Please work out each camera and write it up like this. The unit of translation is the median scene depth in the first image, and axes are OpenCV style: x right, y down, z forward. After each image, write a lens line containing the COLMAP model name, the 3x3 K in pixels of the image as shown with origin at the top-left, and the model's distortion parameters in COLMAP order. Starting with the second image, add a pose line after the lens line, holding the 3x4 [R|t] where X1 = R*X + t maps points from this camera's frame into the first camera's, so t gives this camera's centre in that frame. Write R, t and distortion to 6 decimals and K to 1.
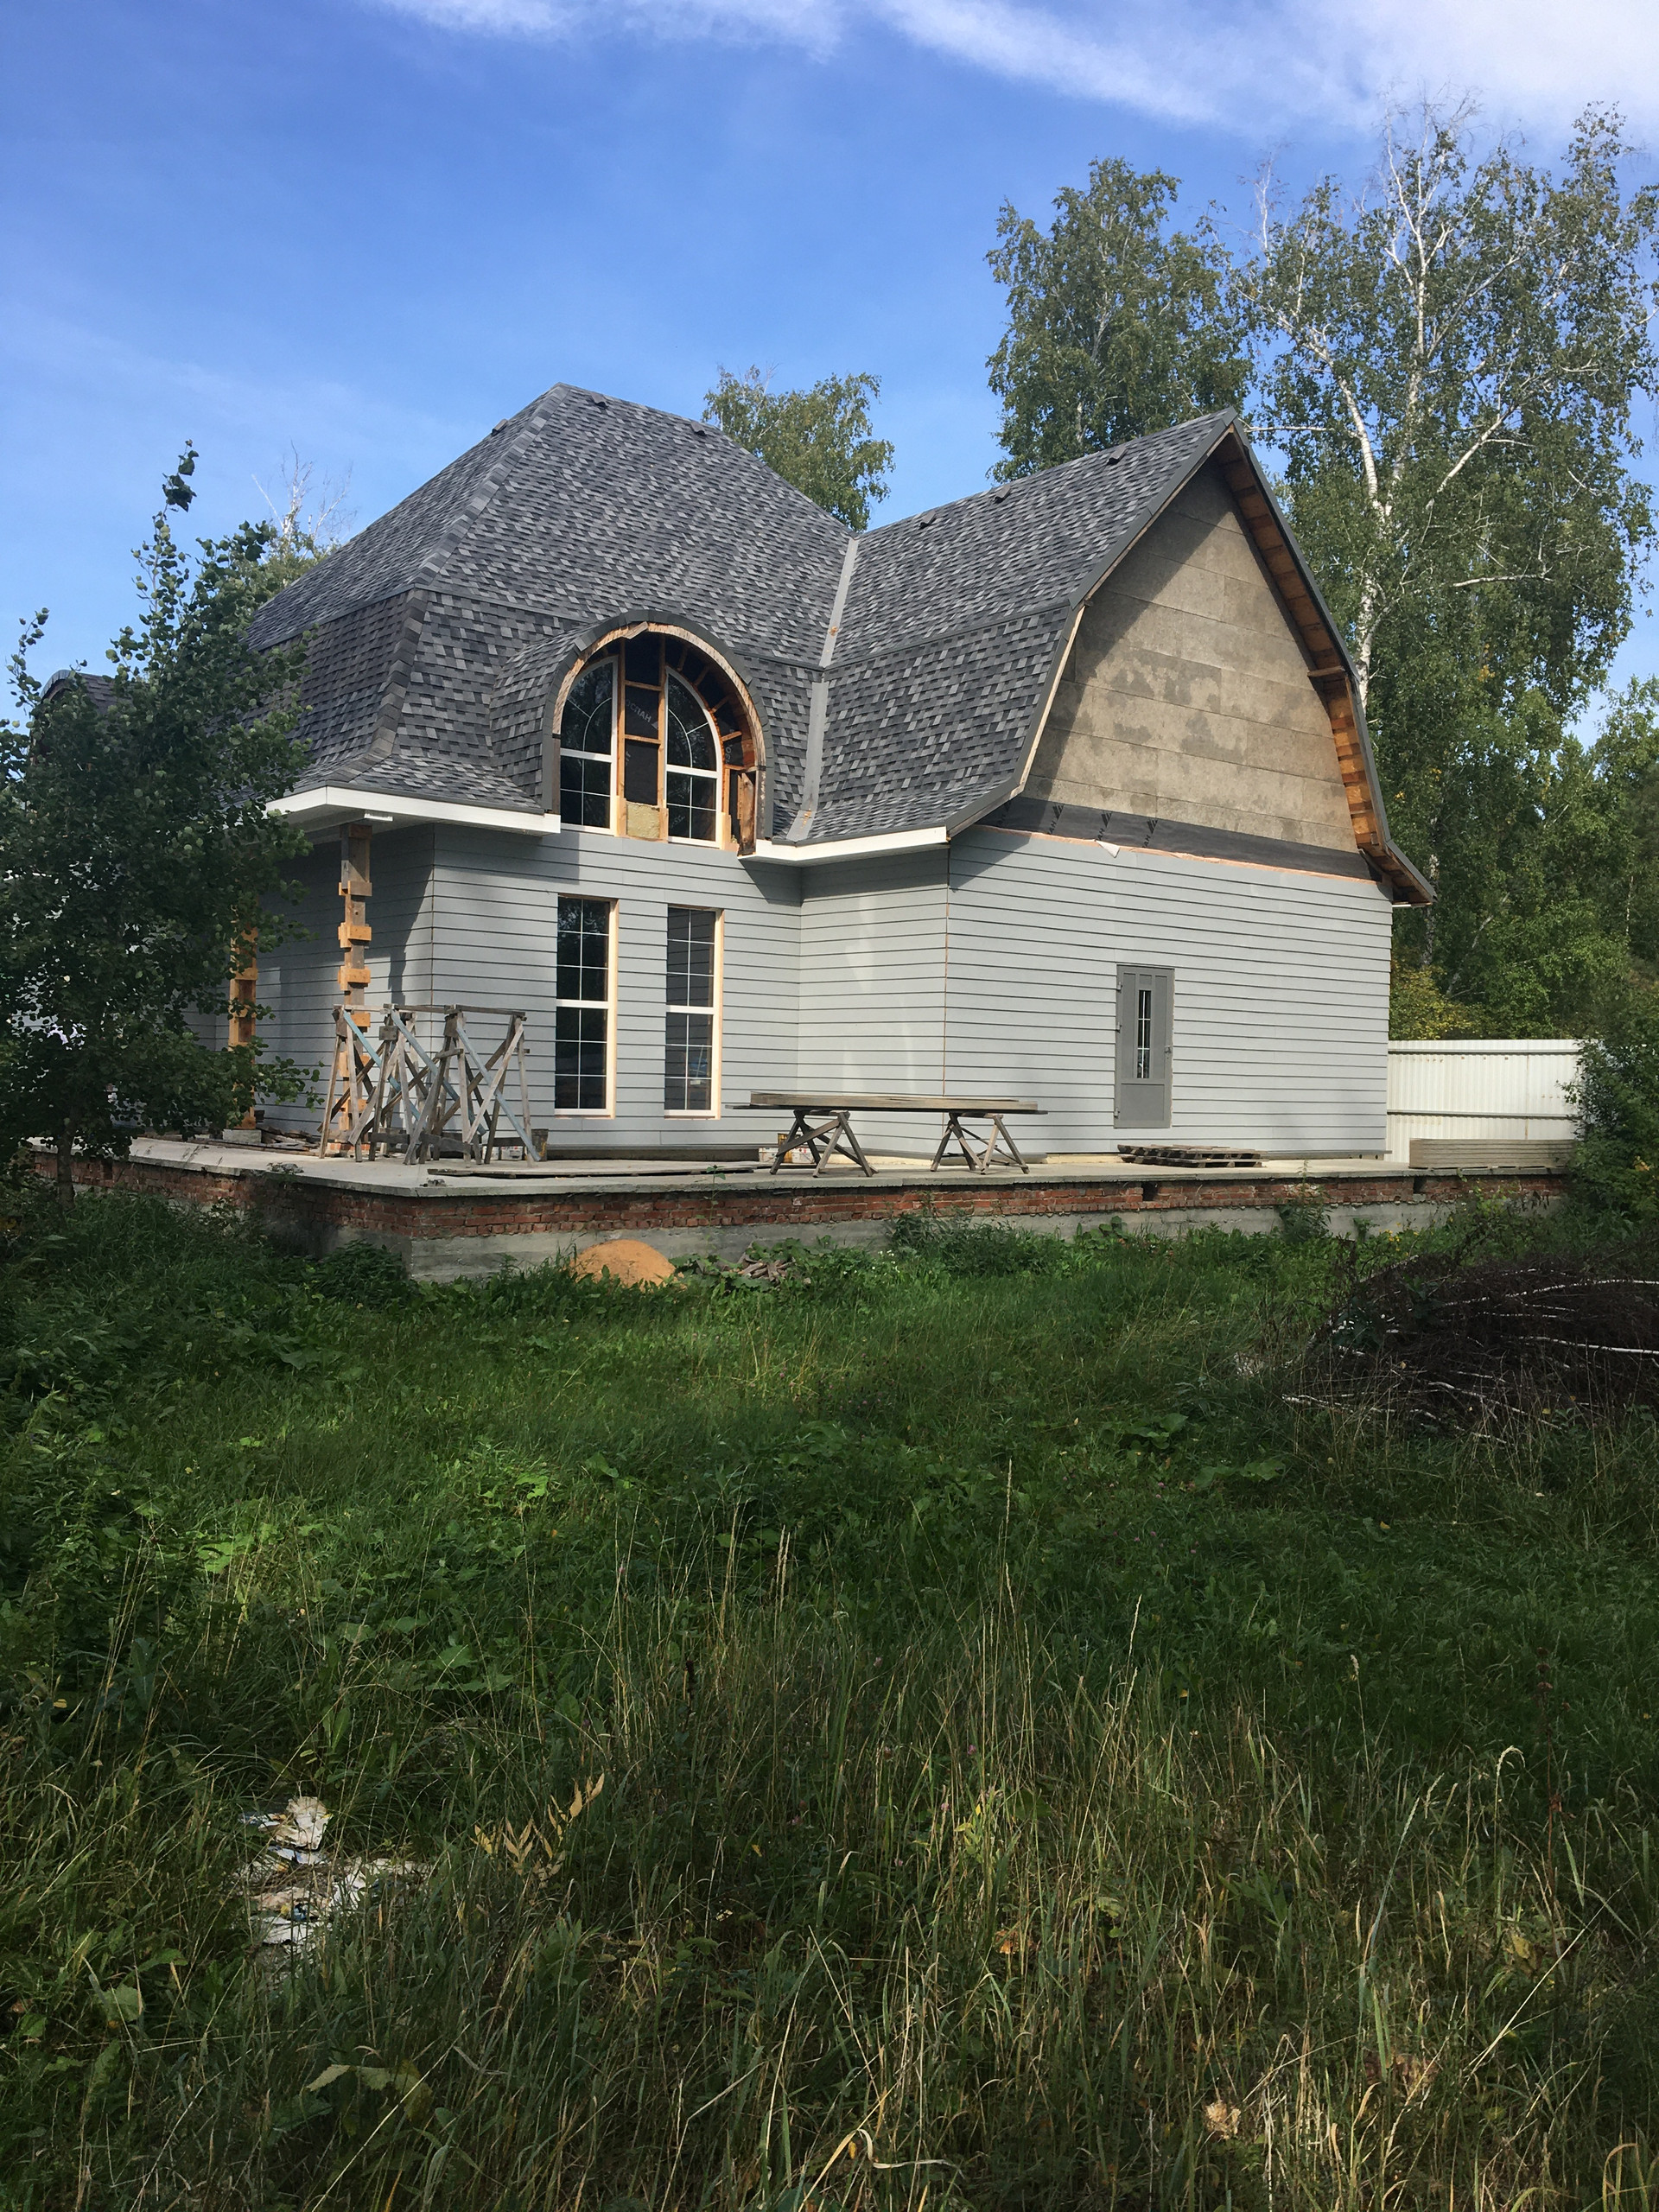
lens RADIAL K [[1846.9, 0, 830.1], [0, 1846.9, 1112.2], [0, 0, 1]] dist [0.038138, -0.086358]
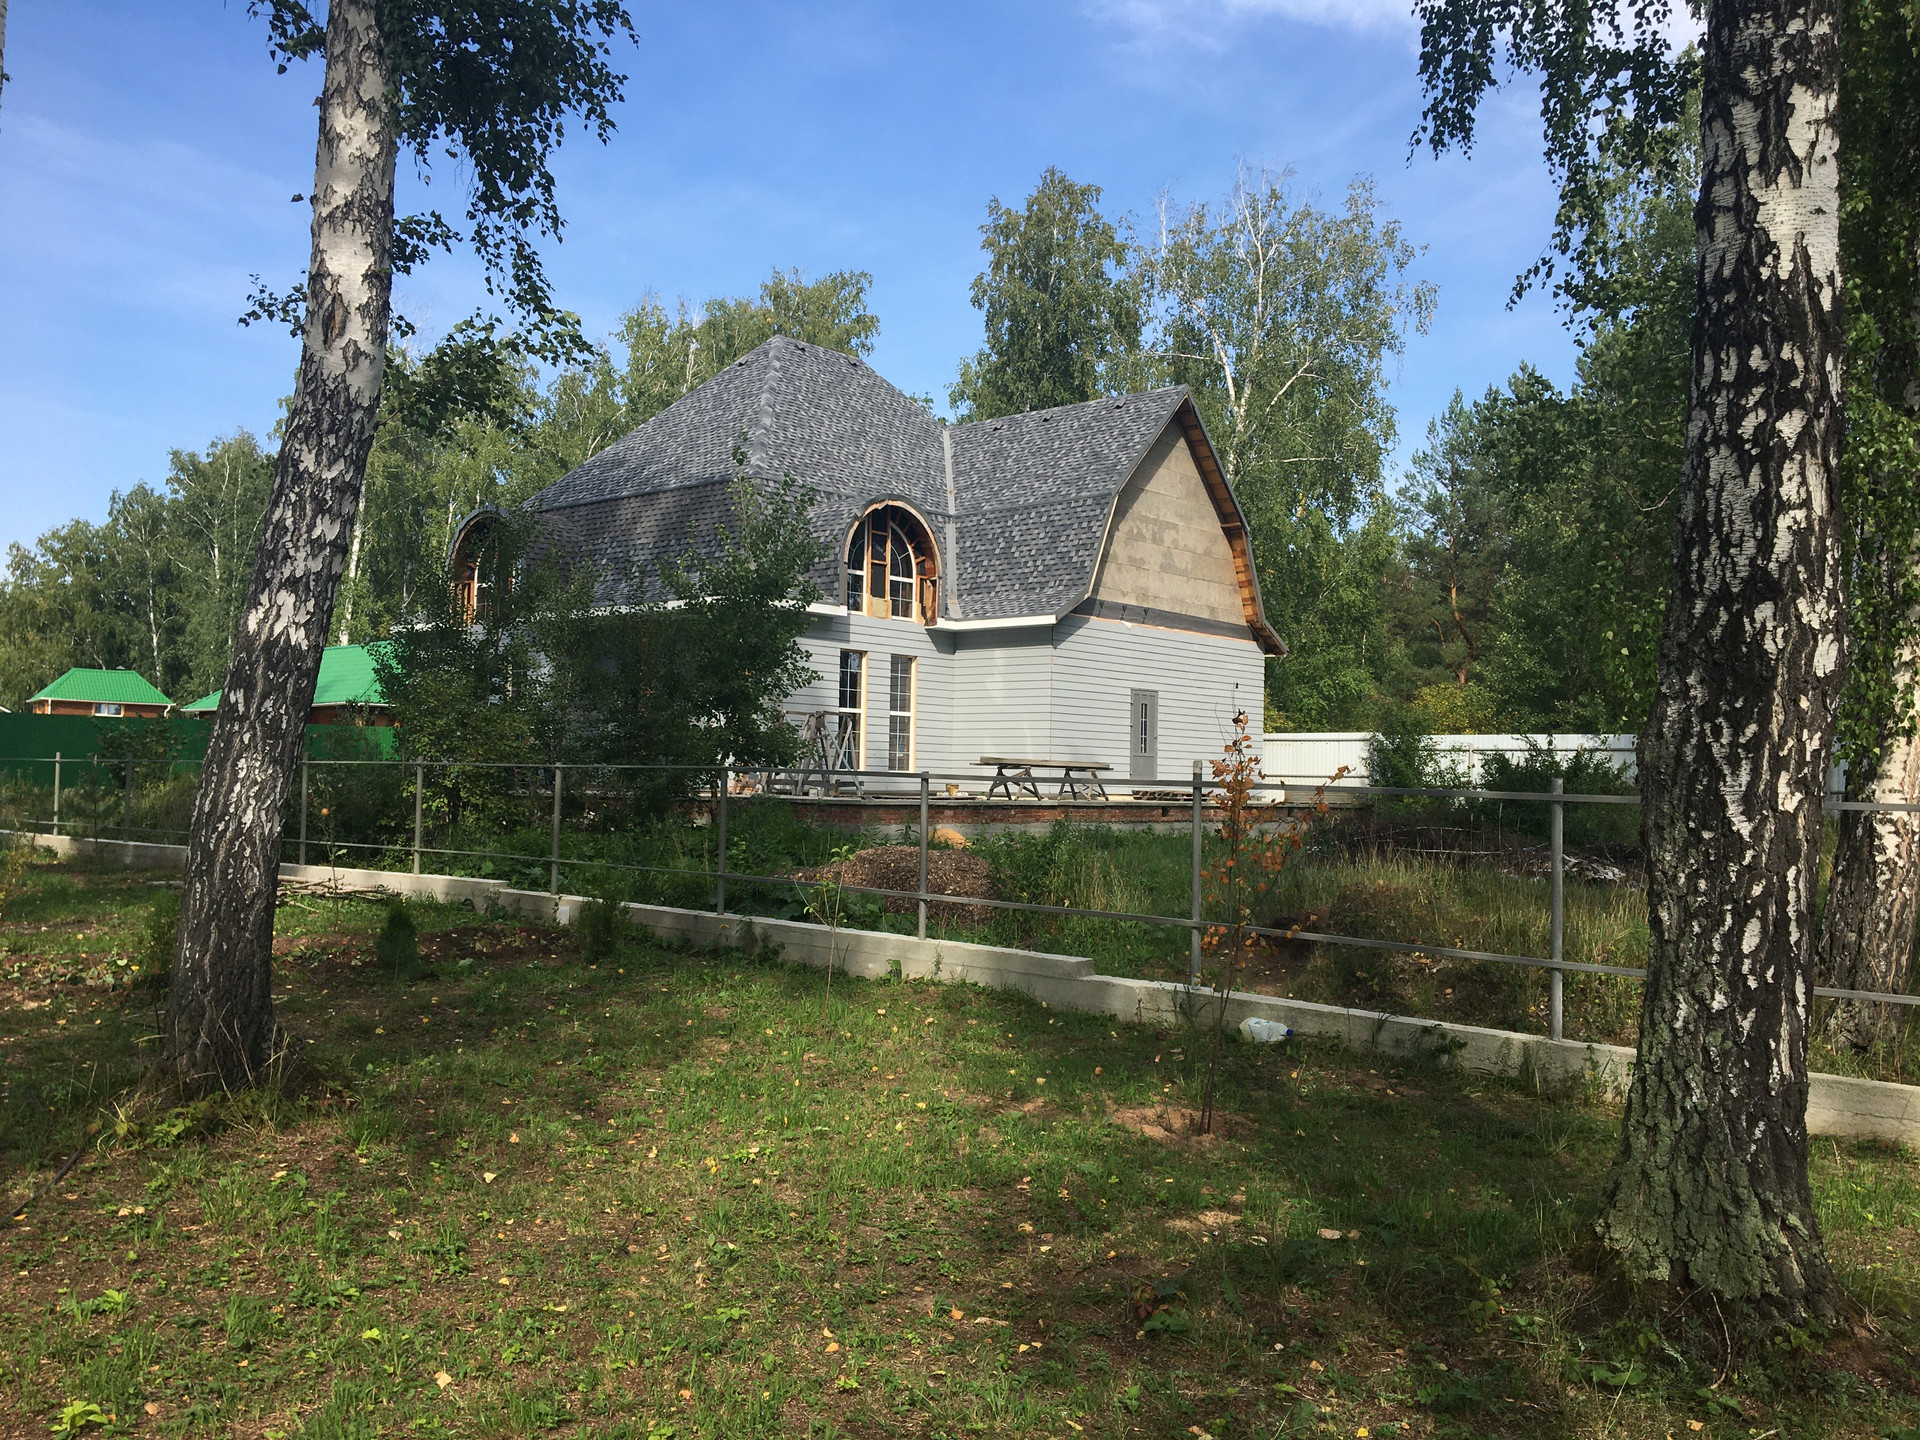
lens RADIAL K [[1603.1, 0, 954.1], [0, 1603.1, 725.0], [0, 0, 1]] dist [0.038138, -0.086358]
pose [[0.986002, 0.003190, 0.166704, -0.265287], [0.004942, 0.998818, -0.048347, 0.028413], [-0.166661, 0.048494, 0.984821, -0.488680]]
